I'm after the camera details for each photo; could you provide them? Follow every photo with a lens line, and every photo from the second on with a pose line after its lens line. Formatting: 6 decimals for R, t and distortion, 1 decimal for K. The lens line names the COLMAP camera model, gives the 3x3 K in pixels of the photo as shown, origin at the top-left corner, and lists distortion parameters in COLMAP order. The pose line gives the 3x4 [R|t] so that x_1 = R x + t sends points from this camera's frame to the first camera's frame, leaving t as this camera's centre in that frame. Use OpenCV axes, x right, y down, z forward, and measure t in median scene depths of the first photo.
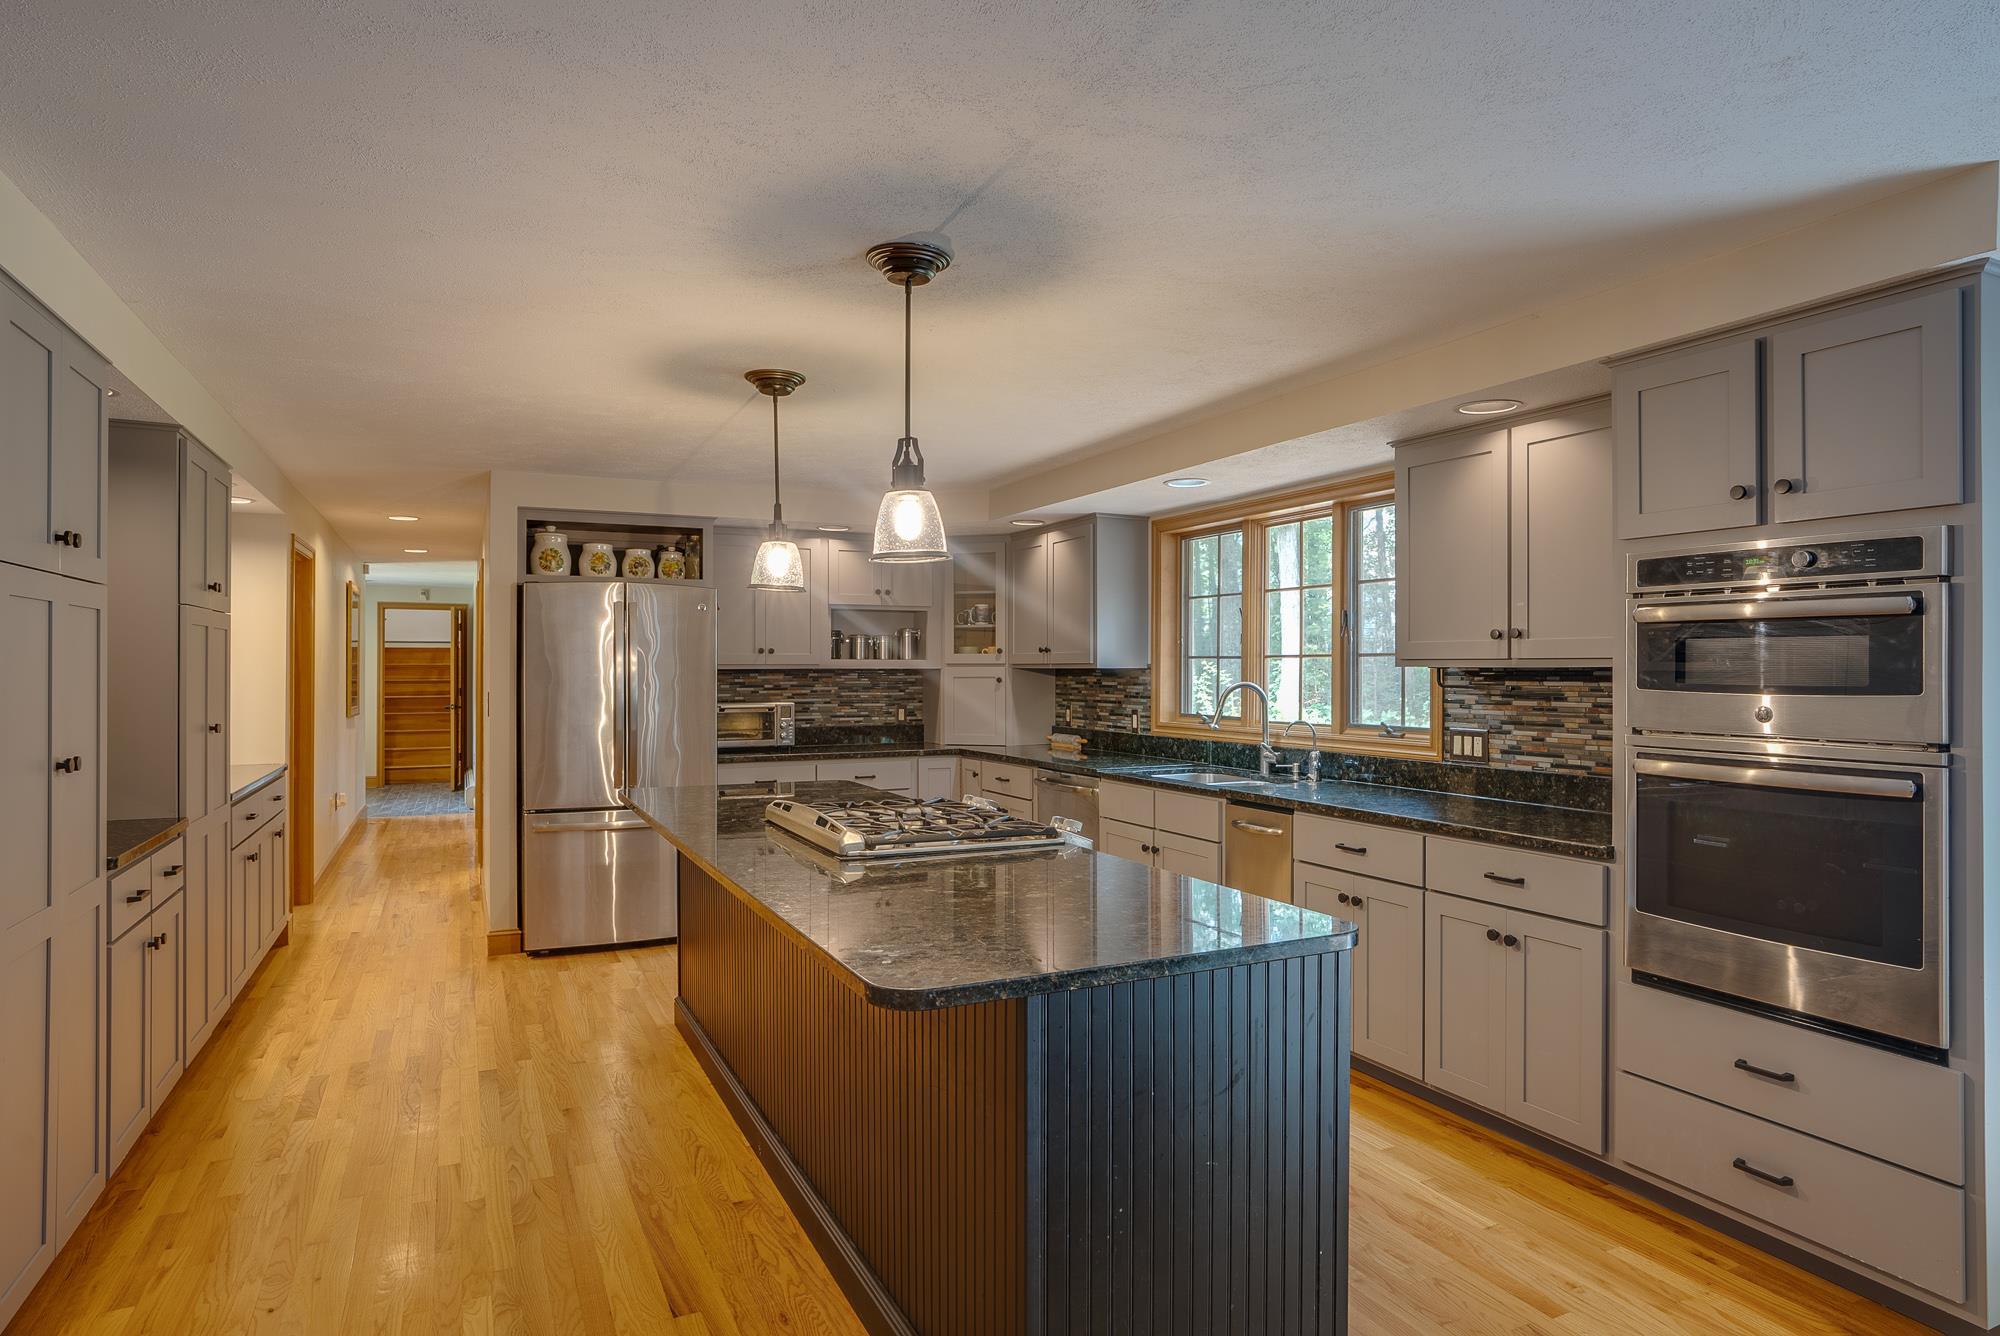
lens RADIAL K [[1102.9, 0, 1021.8], [0, 1102.9, 670.7], [0, 0, 1]] dist [-0.046374, 0.018613]
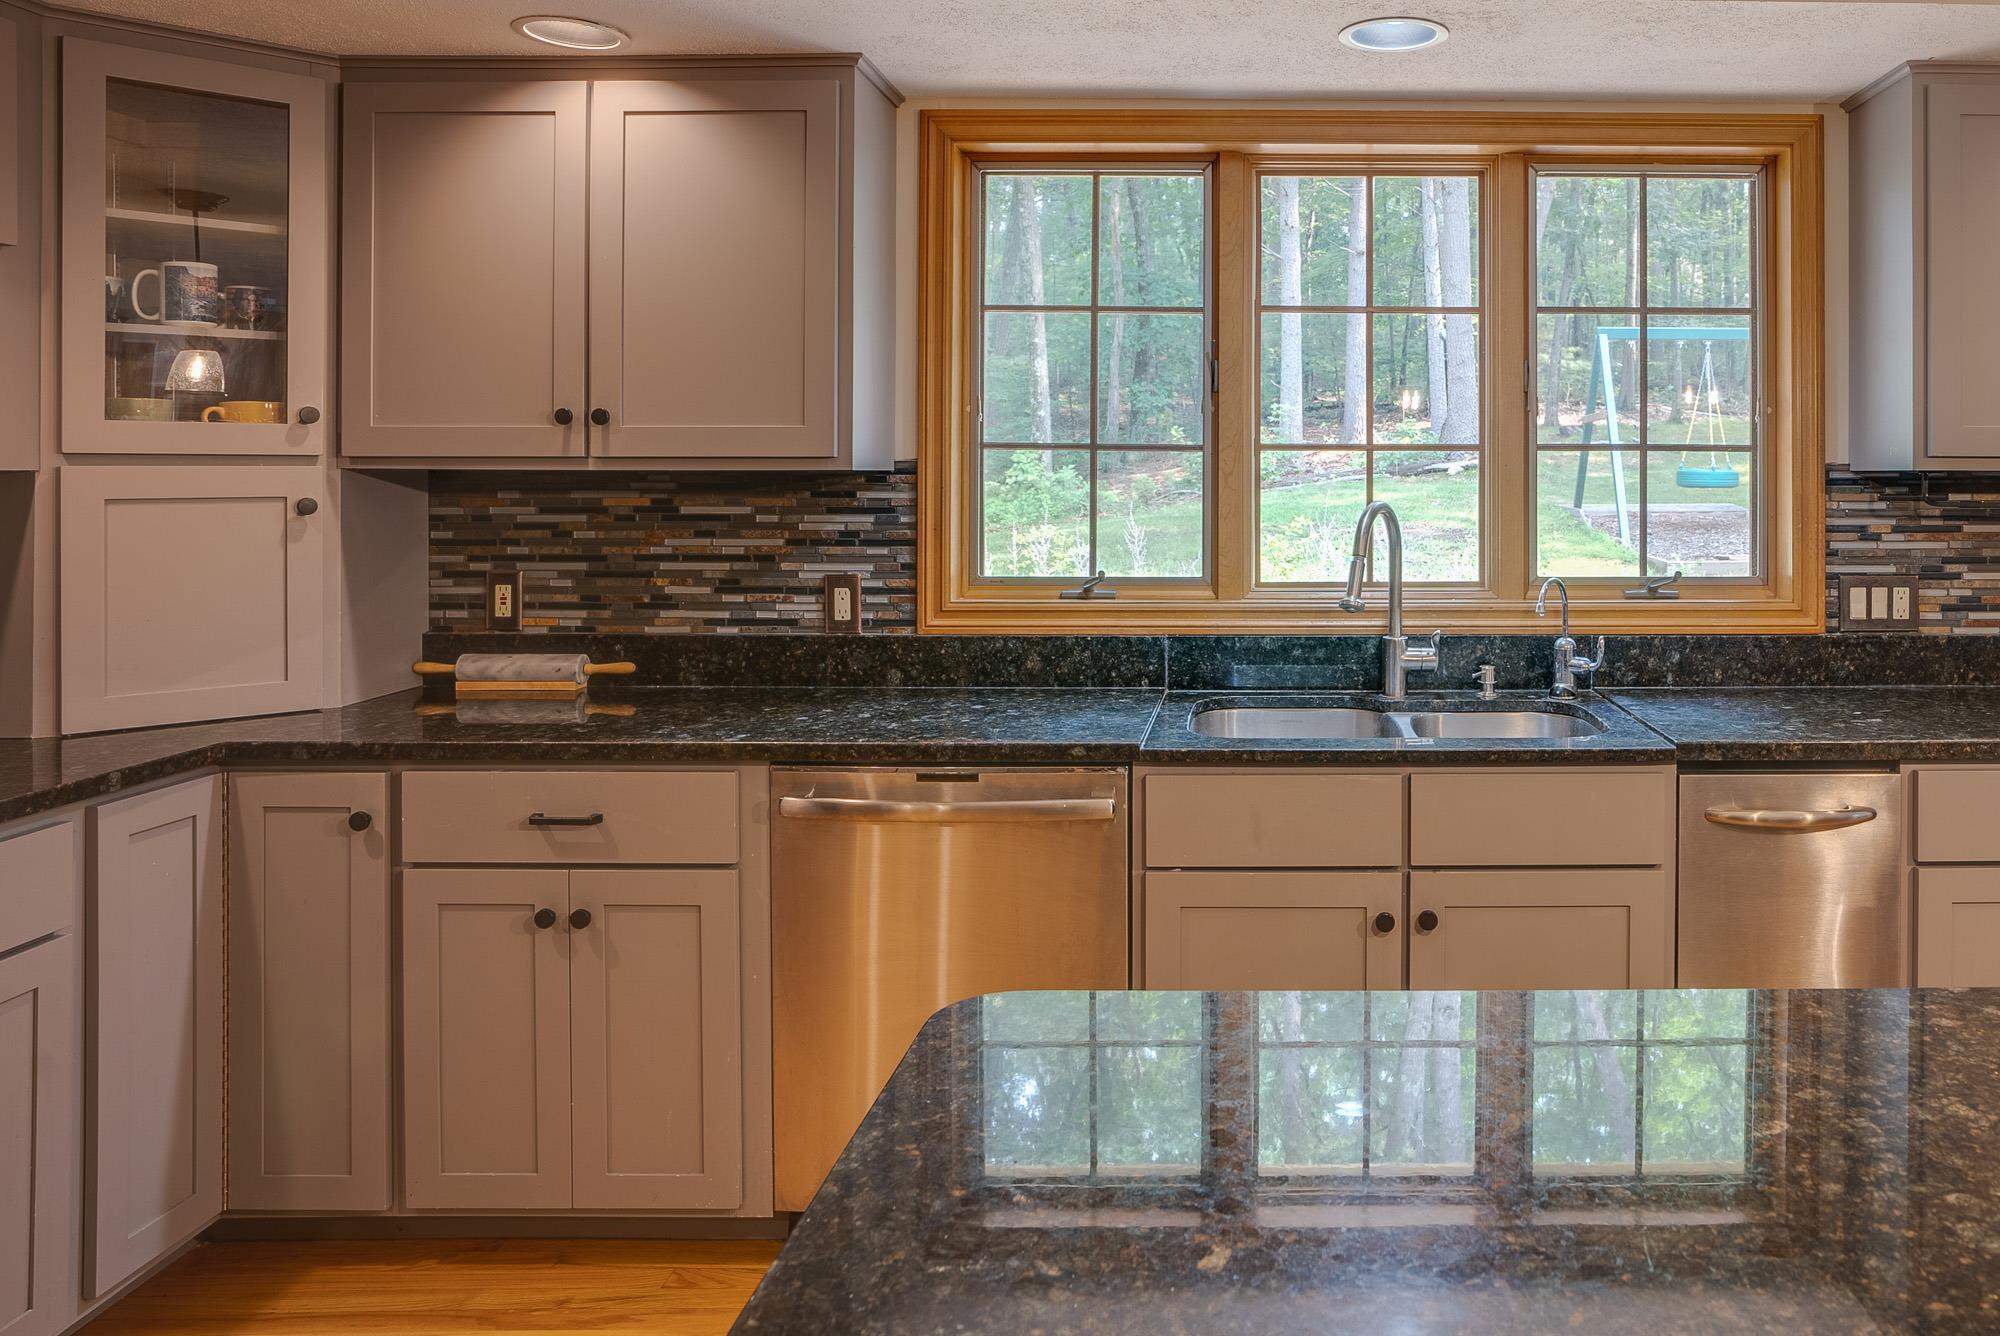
lens RADIAL K [[1538.5, 0, 1085.5], [0, 1538.5, 459.1], [0, 0, 1]] dist [-0.036600, -0.003900]
pose [[0.457574, 0.008717, 0.889129, -0.361916], [0.000360, 0.999950, -0.009989, -0.000855], [-0.889171, 0.004891, 0.457548, 0.696177]]
